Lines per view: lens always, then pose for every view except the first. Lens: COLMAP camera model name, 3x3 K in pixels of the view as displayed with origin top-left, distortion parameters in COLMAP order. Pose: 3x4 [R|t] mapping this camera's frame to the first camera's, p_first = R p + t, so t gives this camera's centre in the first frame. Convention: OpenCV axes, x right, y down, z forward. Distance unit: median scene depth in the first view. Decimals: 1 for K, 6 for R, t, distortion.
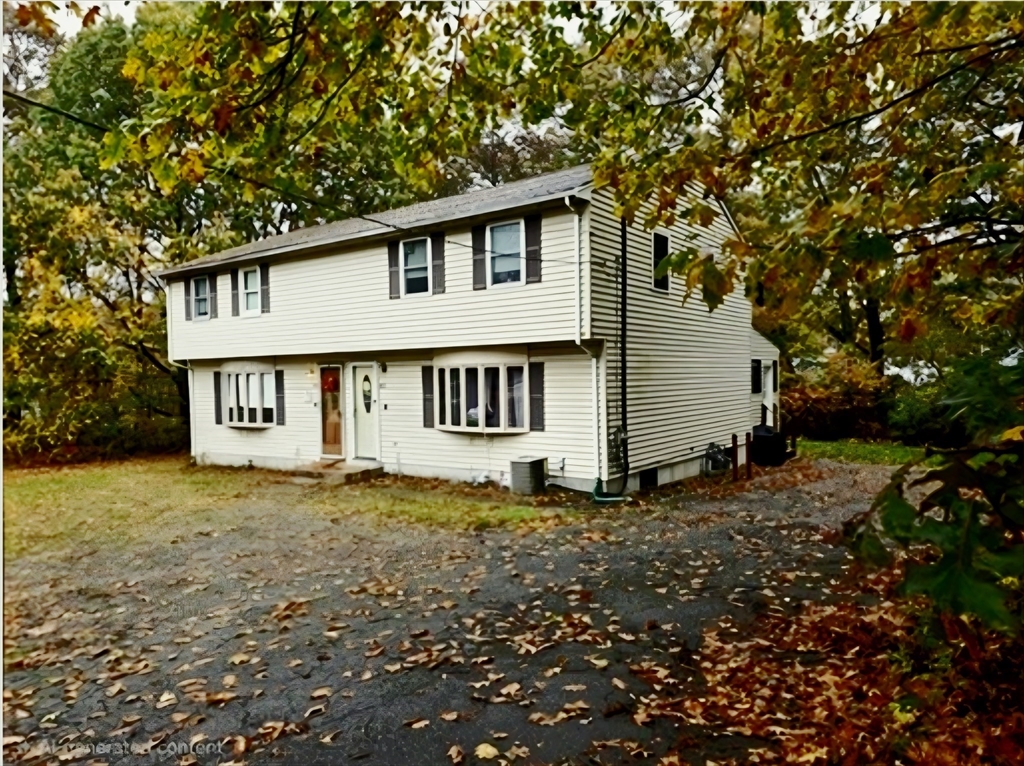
lens RADIAL K [[685.7, 0, 513.3], [0, 685.7, 403.5], [0, 0, 1]] dist [0.043392, -0.001714]
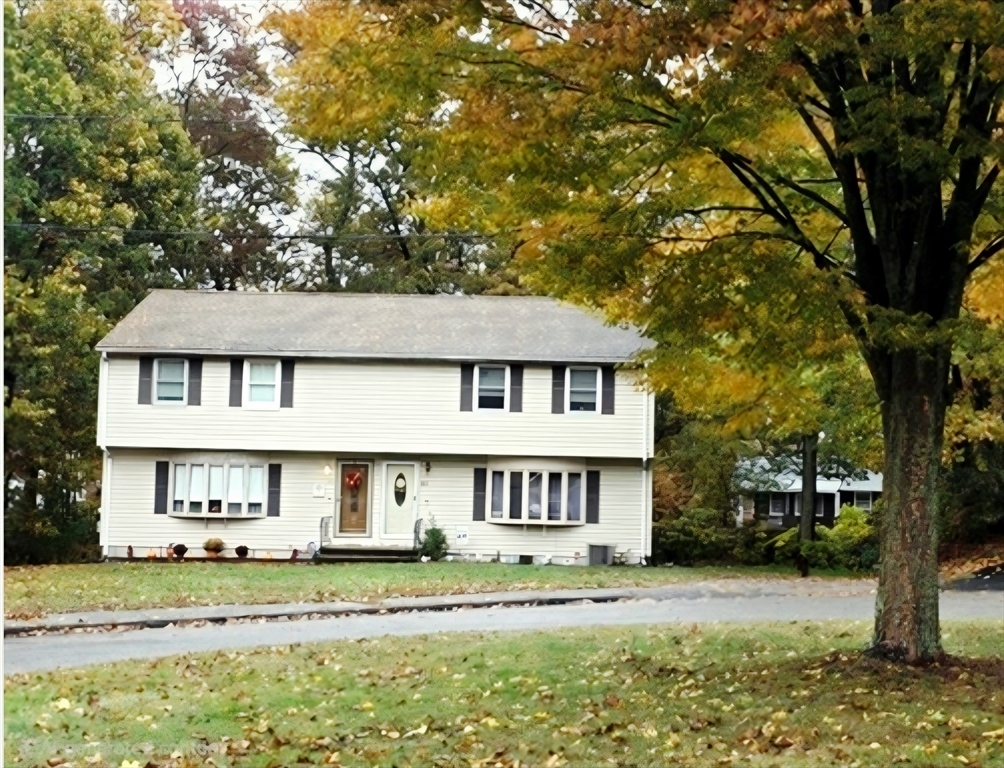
lens RADIAL K [[426.8, 0, 502.0], [0, 426.8, 422.0], [0, 0, 1]] dist [0.000240, 0.000013]
pose [[0.826828, 0.111968, 0.551197, -0.529701], [-0.015672, 0.984191, -0.176417, -0.003061], [-0.562236, 0.137229, 0.815511, 0.361542]]
